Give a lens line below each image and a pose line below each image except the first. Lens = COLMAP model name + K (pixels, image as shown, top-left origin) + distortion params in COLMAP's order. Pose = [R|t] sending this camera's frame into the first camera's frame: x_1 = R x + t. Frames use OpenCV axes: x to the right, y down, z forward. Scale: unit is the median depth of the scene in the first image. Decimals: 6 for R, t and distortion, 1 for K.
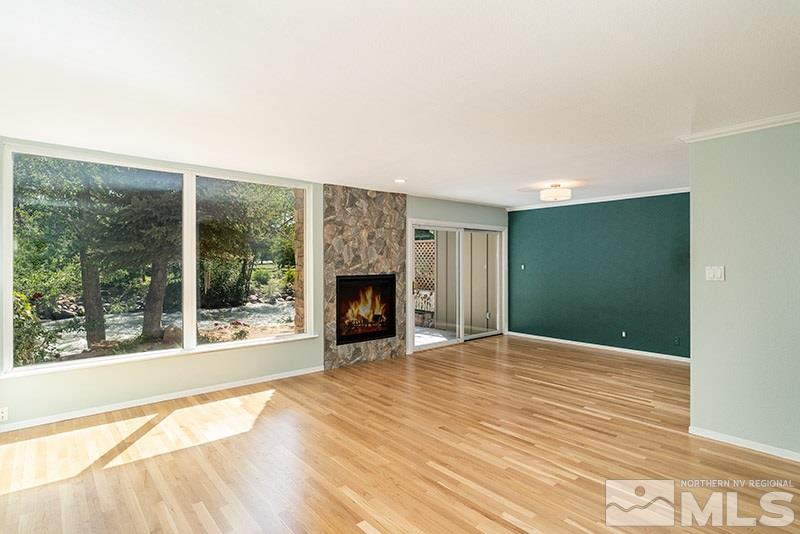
lens RADIAL K [[415.2, 0, 400.4], [0, 415.2, 263.3], [0, 0, 1]] dist [-0.002173, -0.000271]
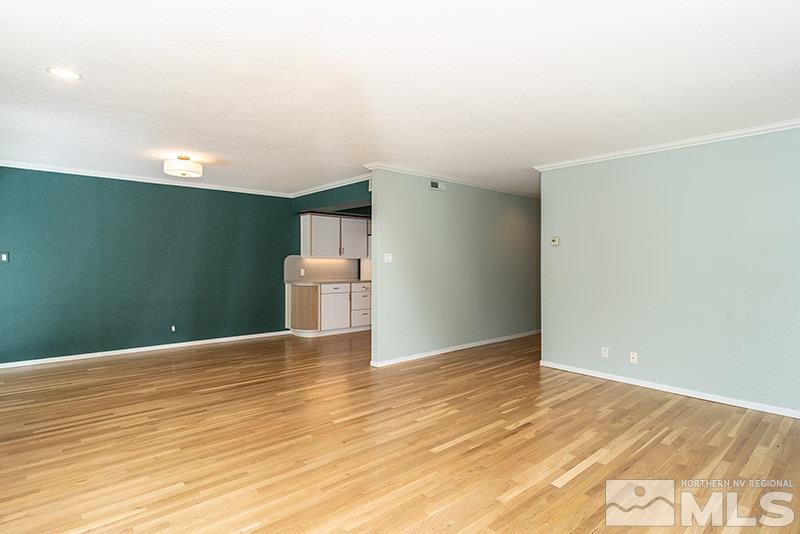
lens RADIAL K [[409.6, 0, 401.3], [0, 409.6, 256.9], [0, 0, 1]] dist [-0.004044, -0.000182]
pose [[-0.009267, 0.015161, 0.999842, -0.465661], [-0.001080, 0.999884, -0.015172, 0.025294], [-0.999956, -0.001220, -0.009250, 0.573718]]
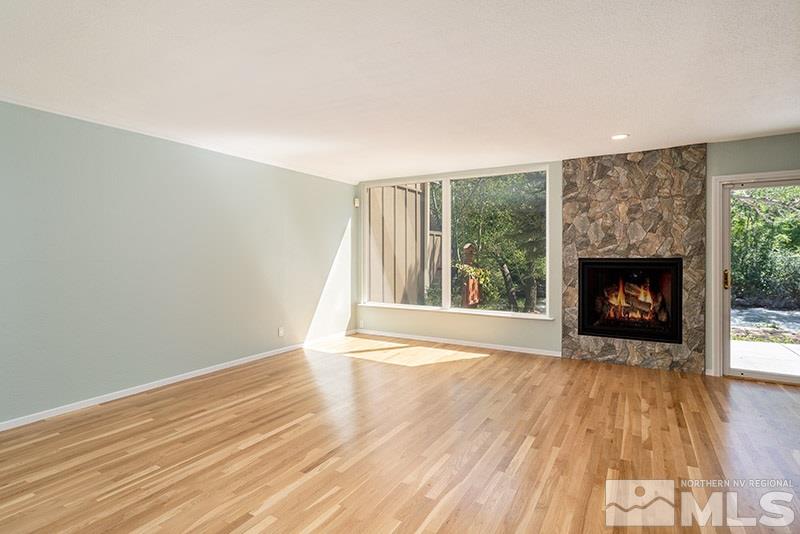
lens RADIAL K [[409.6, 0, 401.3], [0, 409.6, 256.9], [0, 0, 1]] dist [-0.004044, -0.000182]
pose [[0.317872, 0.005006, -0.948121, 0.566096], [-0.002154, 0.999987, 0.004557, 0.024395], [0.948131, 0.000594, 0.317878, 0.342368]]
